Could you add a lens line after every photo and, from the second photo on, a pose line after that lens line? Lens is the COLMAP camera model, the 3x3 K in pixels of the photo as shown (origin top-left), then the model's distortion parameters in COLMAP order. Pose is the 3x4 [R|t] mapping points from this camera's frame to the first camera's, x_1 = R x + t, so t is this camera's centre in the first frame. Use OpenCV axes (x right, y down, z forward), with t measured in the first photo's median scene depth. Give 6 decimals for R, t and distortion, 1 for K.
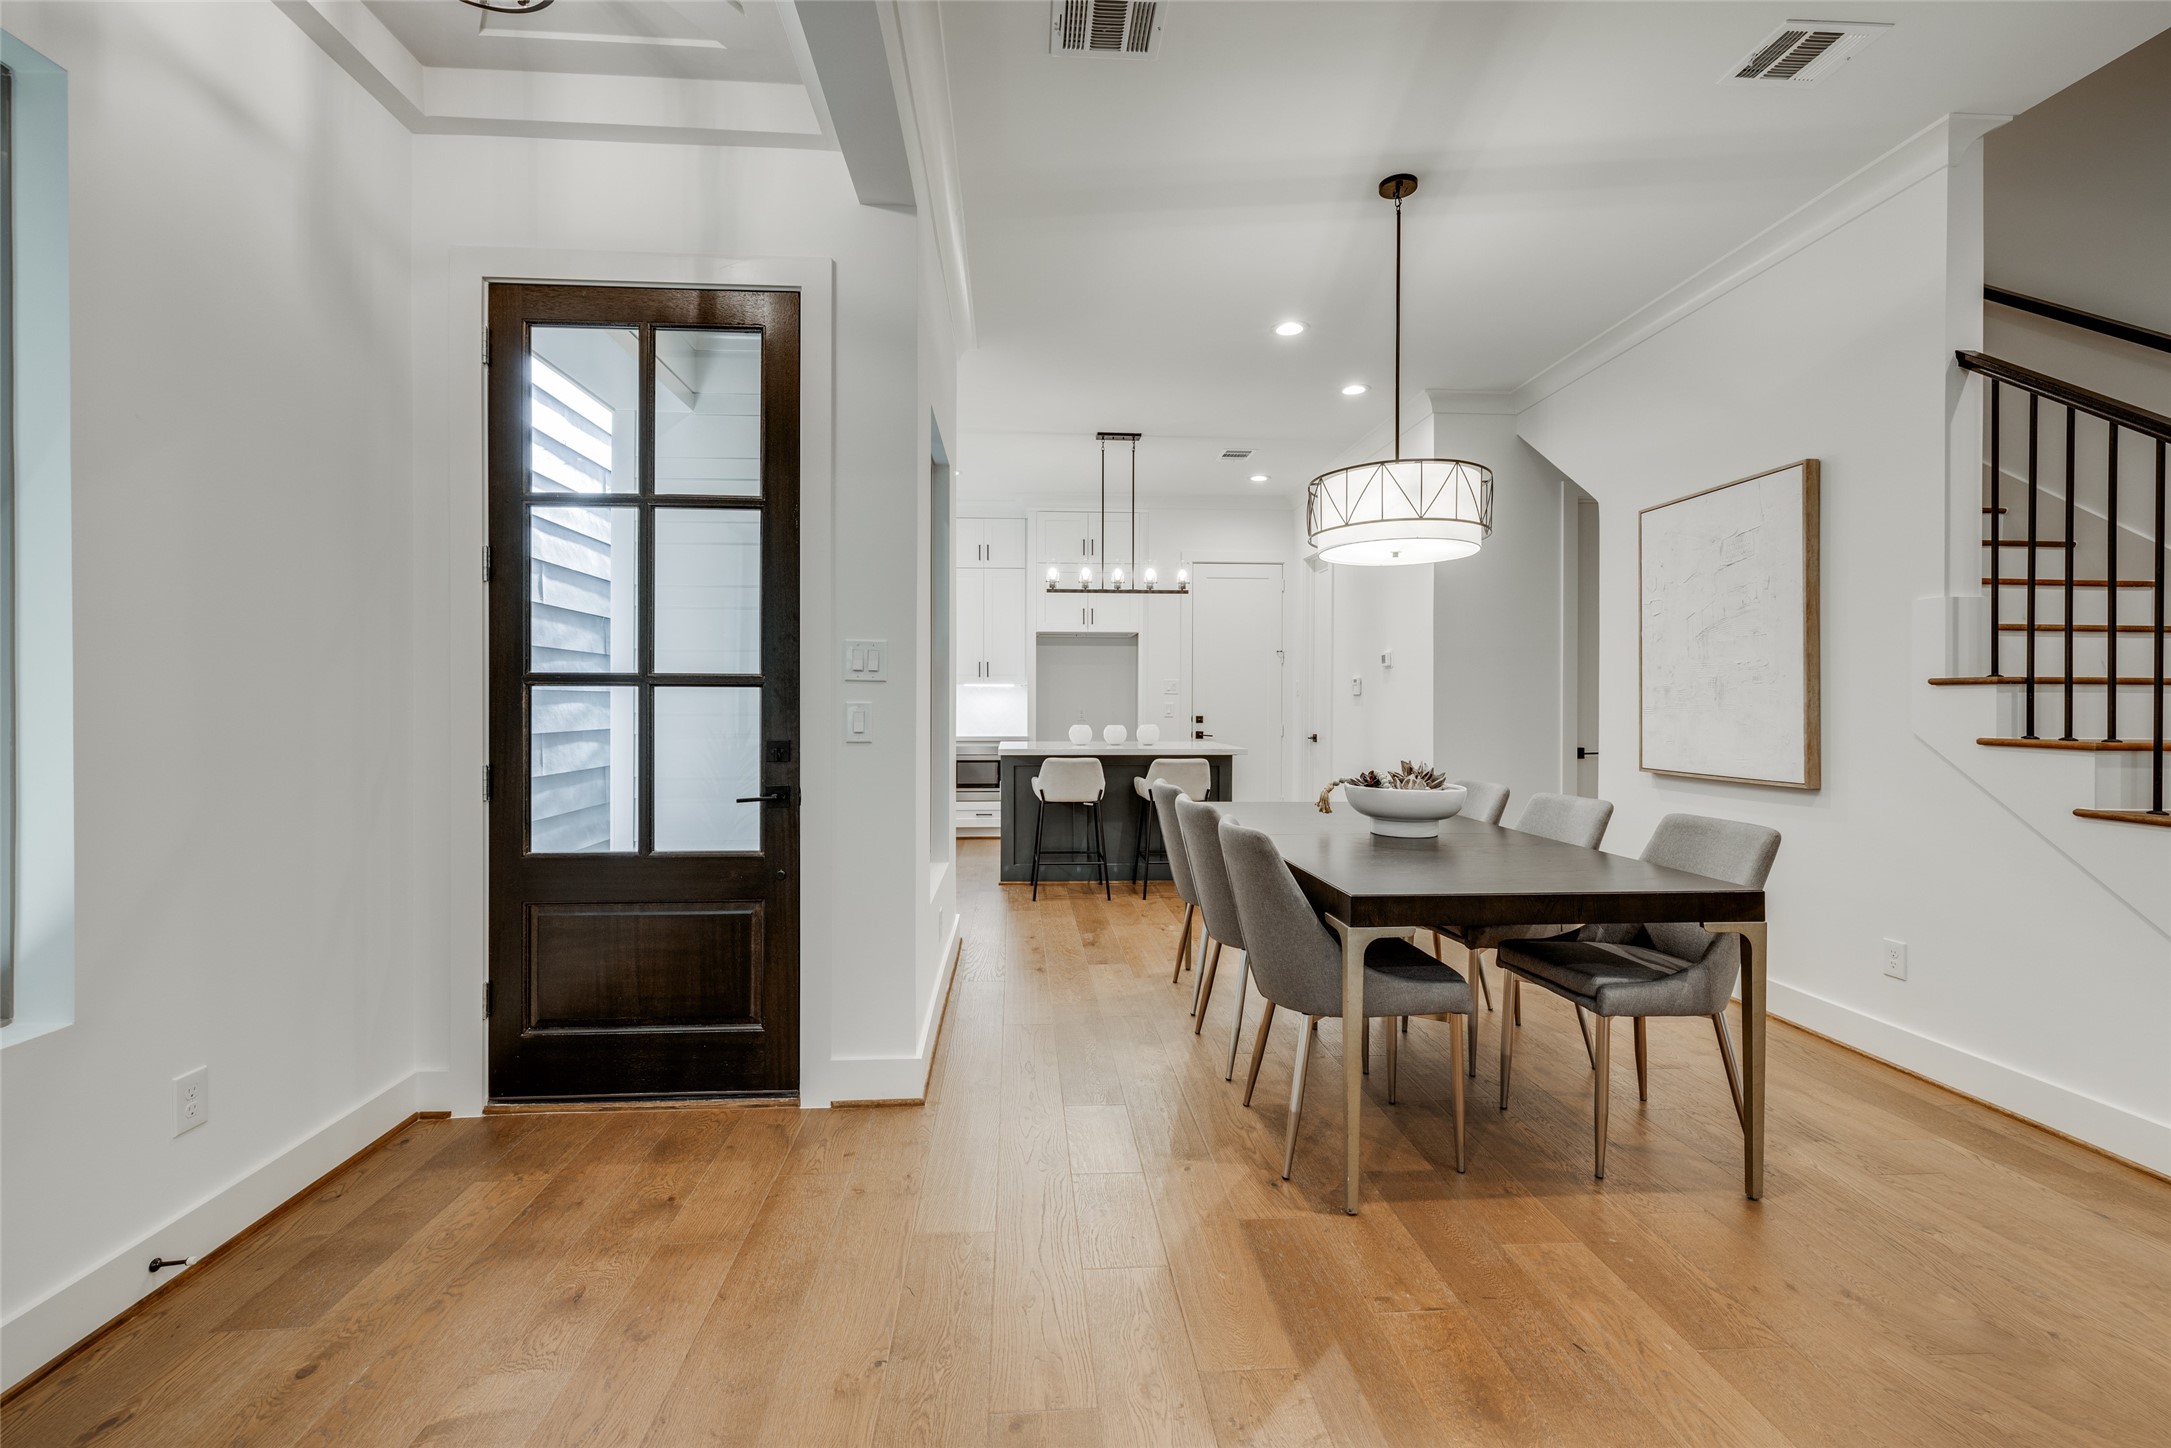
lens RADIAL K [[881.3, 0, 1101.2], [0, 881.3, 707.0], [0, 0, 1]] dist [-0.001334, -0.000090]
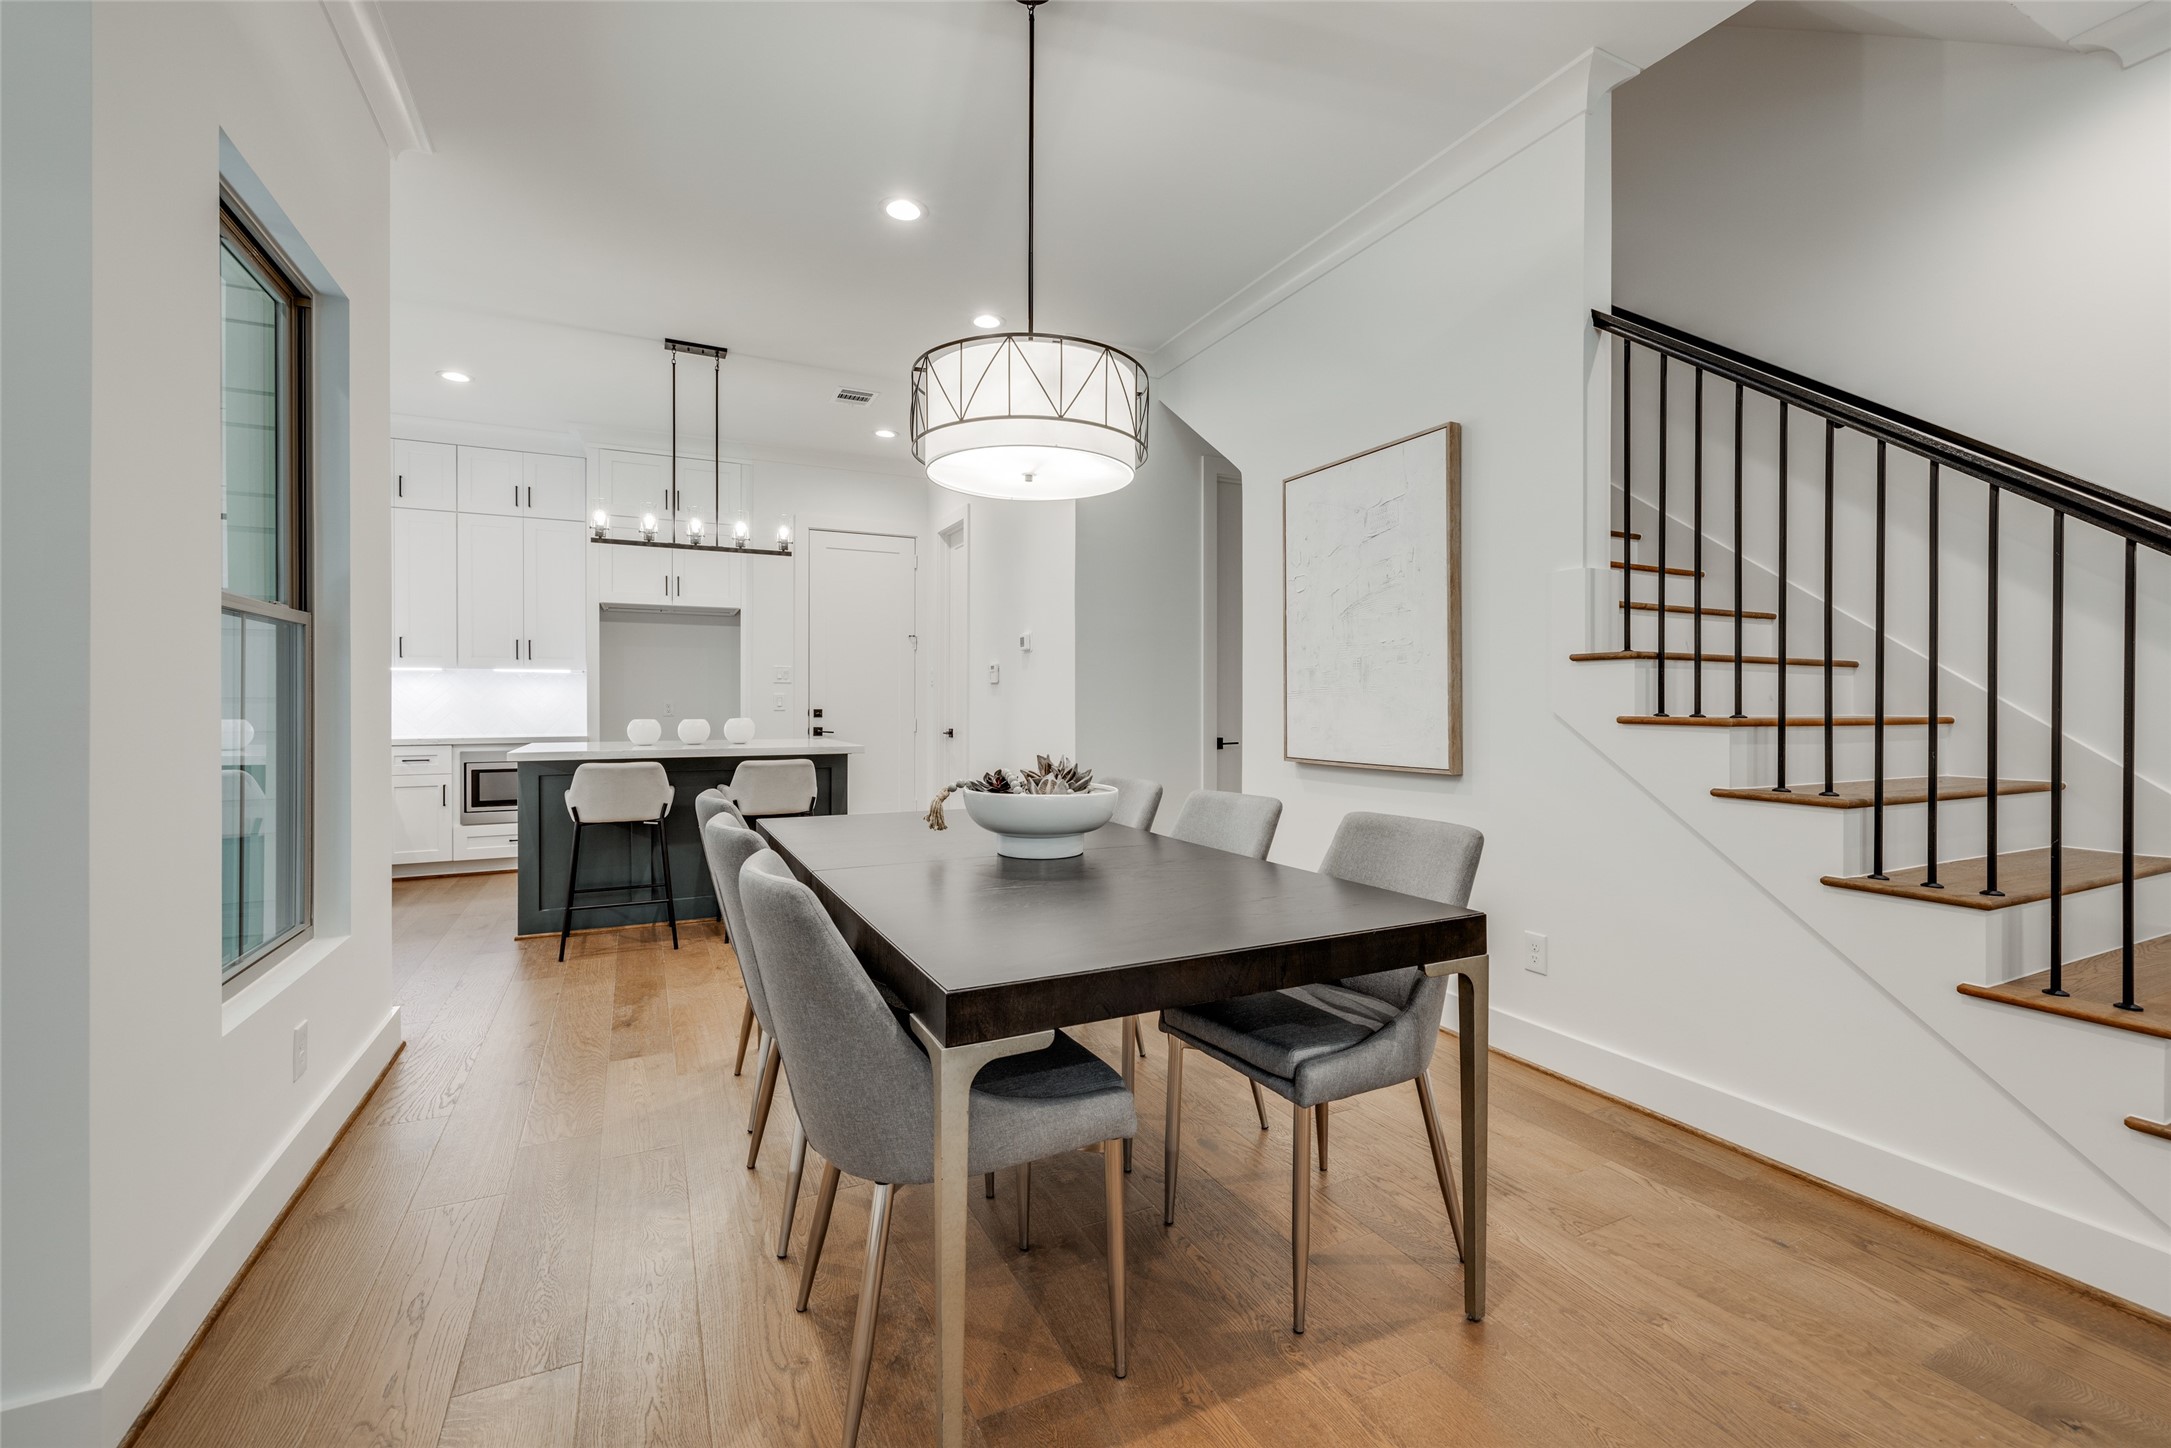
lens RADIAL K [[924.8, 0, 1096.5], [0, 924.8, 710.3], [0, 0, 1]] dist [0.001275, 0.000099]
pose [[0.926816, -0.005819, 0.375470, 0.095229], [0.002872, 0.999961, 0.008410, 0.016963], [-0.375504, -0.006717, 0.926796, 0.261090]]
